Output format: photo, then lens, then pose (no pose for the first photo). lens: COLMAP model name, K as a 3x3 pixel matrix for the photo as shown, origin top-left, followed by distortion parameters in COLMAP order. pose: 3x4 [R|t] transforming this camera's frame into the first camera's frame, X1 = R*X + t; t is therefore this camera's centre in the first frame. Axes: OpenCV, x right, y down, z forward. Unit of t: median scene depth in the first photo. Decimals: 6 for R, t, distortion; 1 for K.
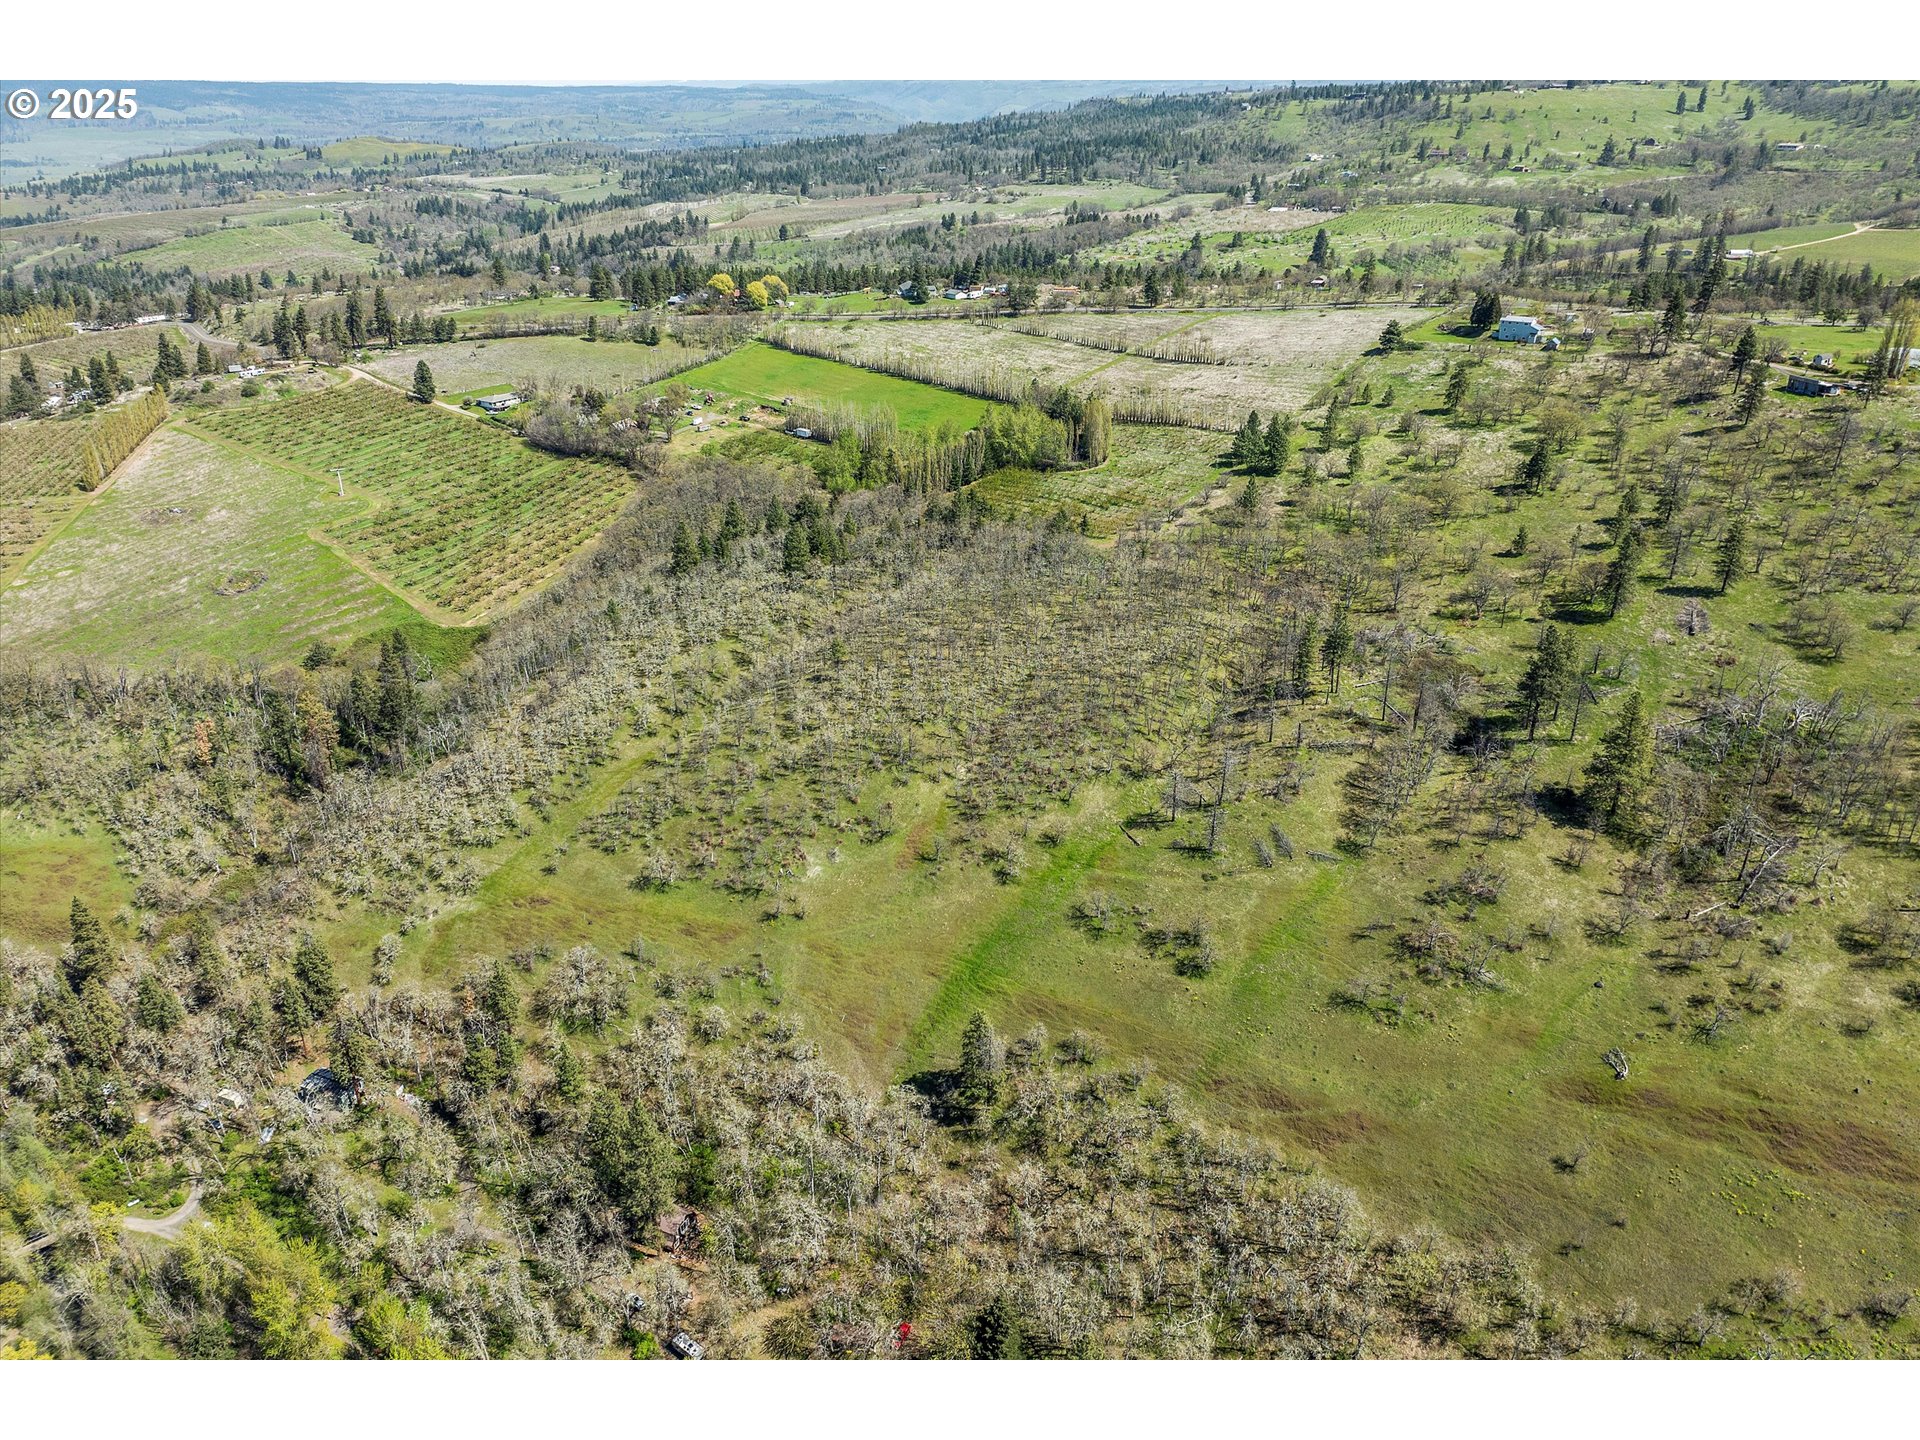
lens RADIAL K [[1340.1, 0, 964.9], [0, 1340.1, 716.6], [0, 0, 1]] dist [-0.007074, -0.001427]
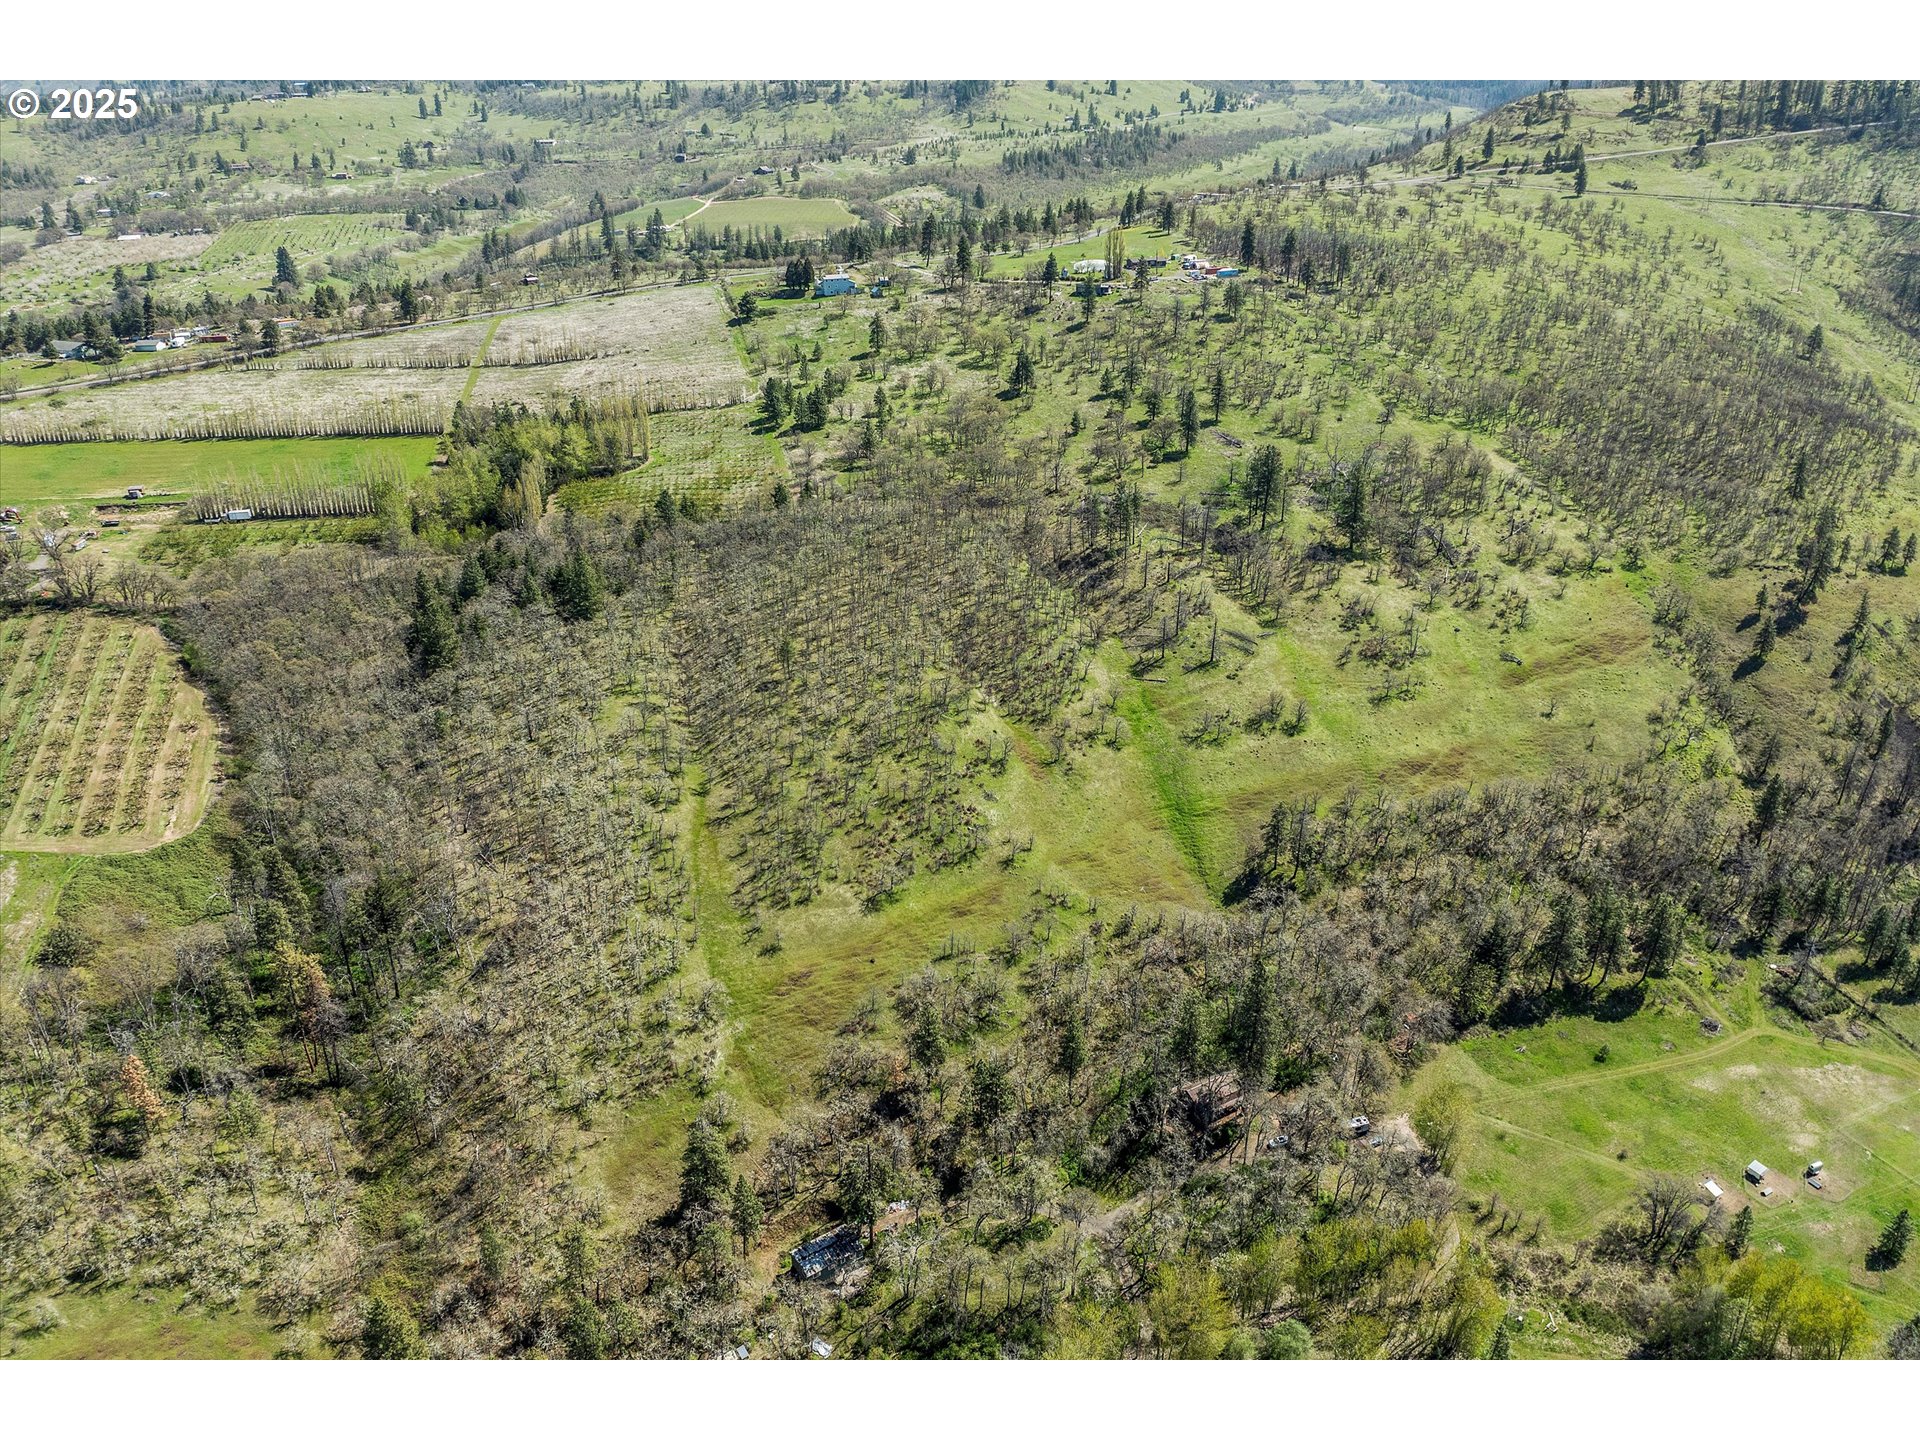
lens RADIAL K [[1340.1, 0, 964.9], [0, 1340.1, 716.6], [0, 0, 1]] dist [-0.007074, -0.001427]
pose [[0.596639, -0.344386, 0.724859, -0.693223], [0.349633, 0.924560, 0.151479, -0.098627], [-0.722343, 0.163056, 0.672037, 0.231123]]
